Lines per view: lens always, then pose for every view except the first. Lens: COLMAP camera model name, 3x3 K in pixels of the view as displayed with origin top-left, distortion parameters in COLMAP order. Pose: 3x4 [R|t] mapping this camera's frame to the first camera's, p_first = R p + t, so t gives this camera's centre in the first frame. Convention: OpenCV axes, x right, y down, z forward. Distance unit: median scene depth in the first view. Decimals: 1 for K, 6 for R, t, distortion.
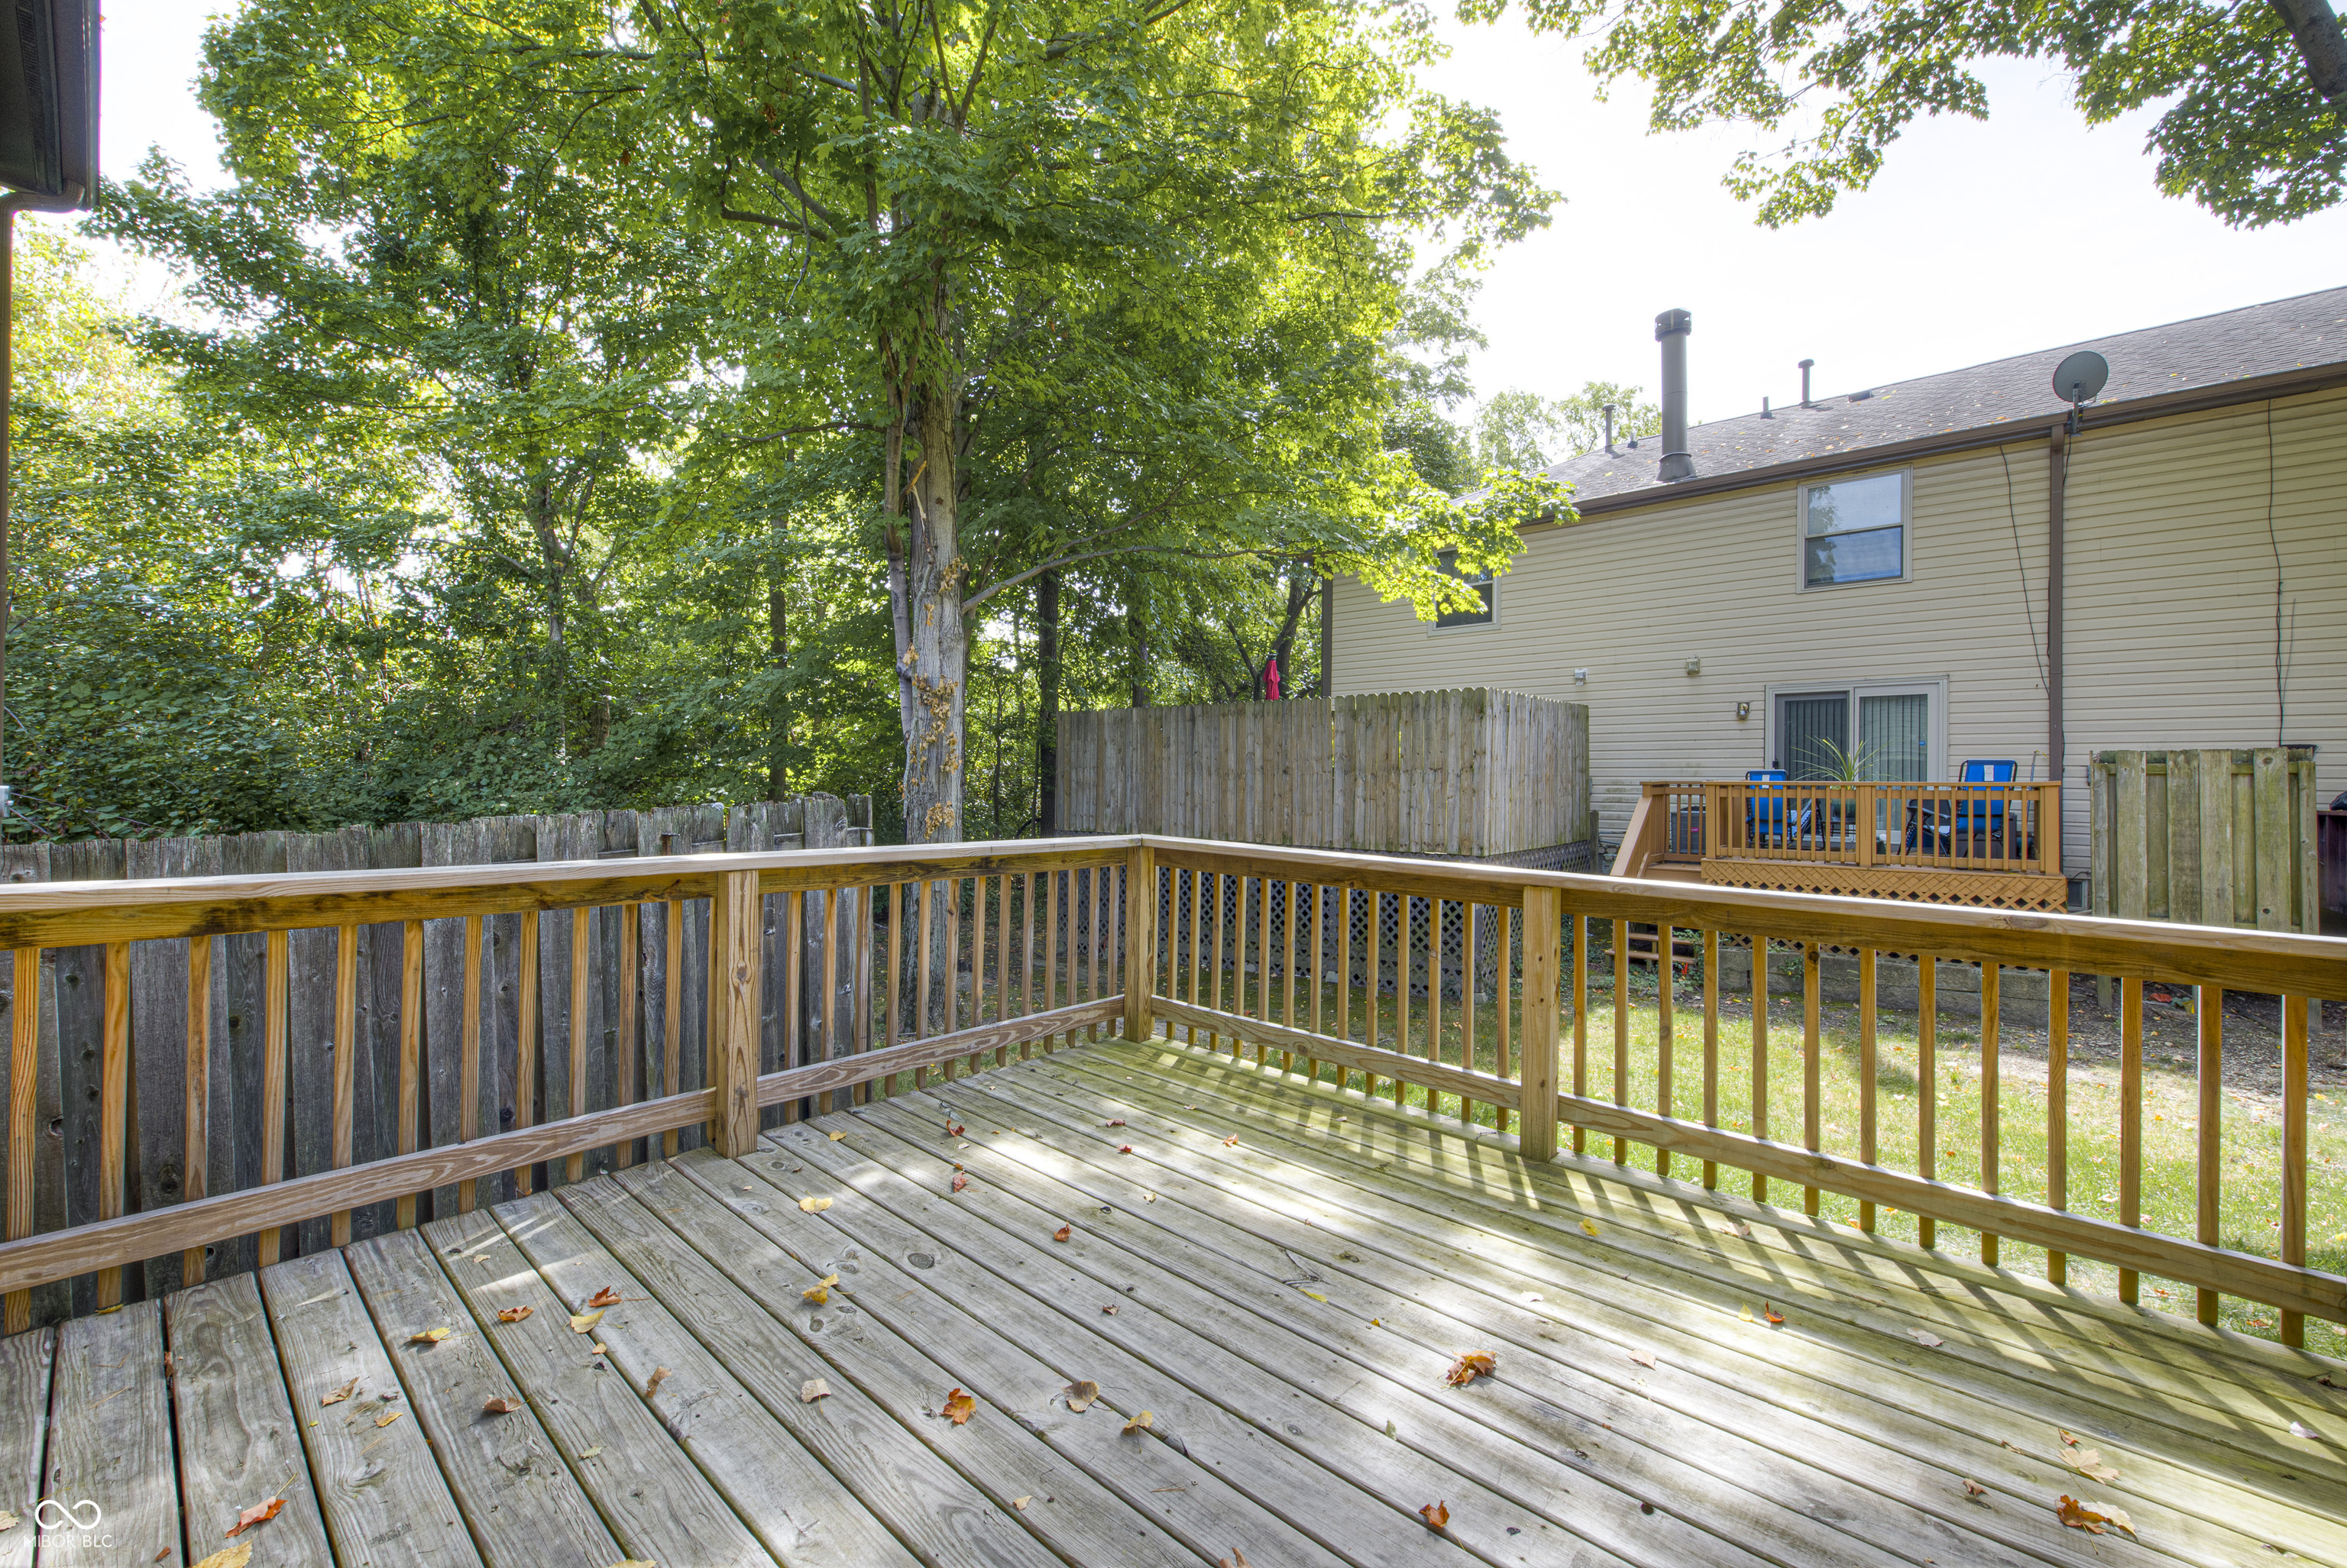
lens RADIAL K [[938.9, 0, 1169.2], [0, 938.9, 779.3], [0, 0, 1]] dist [-0.001403, -0.000596]
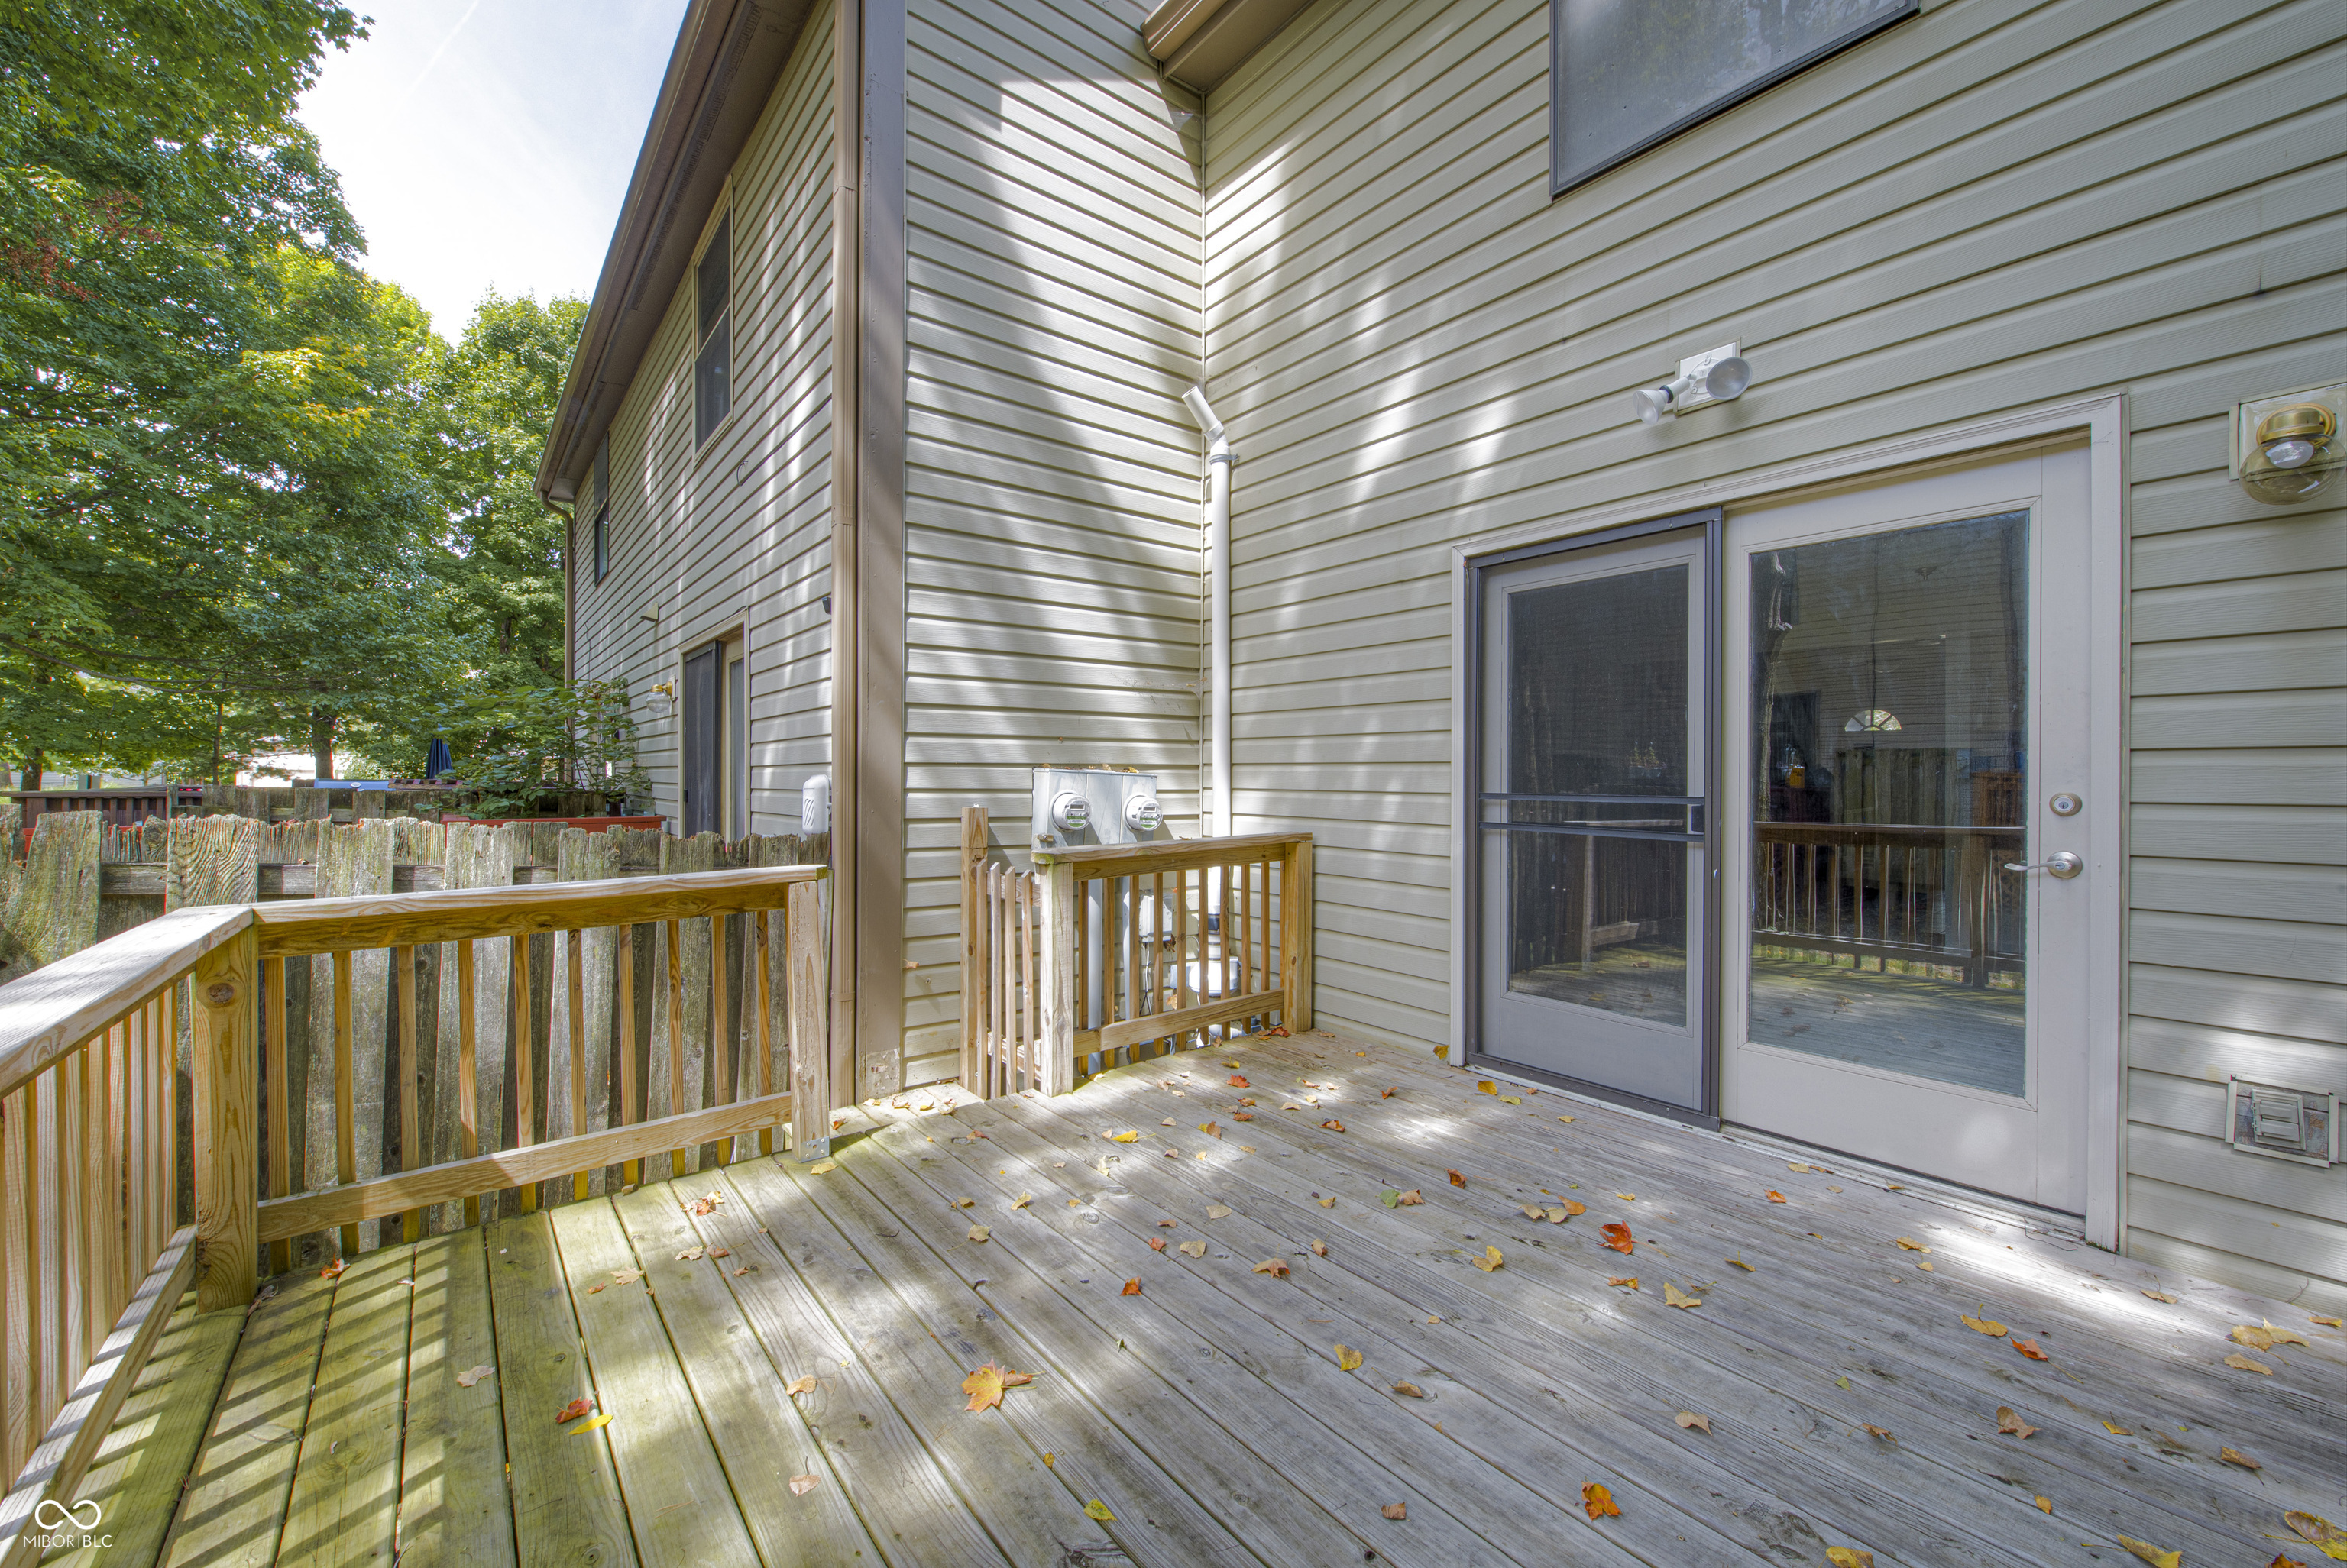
lens RADIAL K [[938.9, 0, 1169.2], [0, 938.9, 779.3], [0, 0, 1]] dist [-0.001403, -0.000596]
pose [[-0.983933, -0.008094, 0.178356, -0.009696], [-0.009097, 0.999947, -0.004807, 0.019234], [-0.178308, -0.006352, -0.983954, 1.813620]]
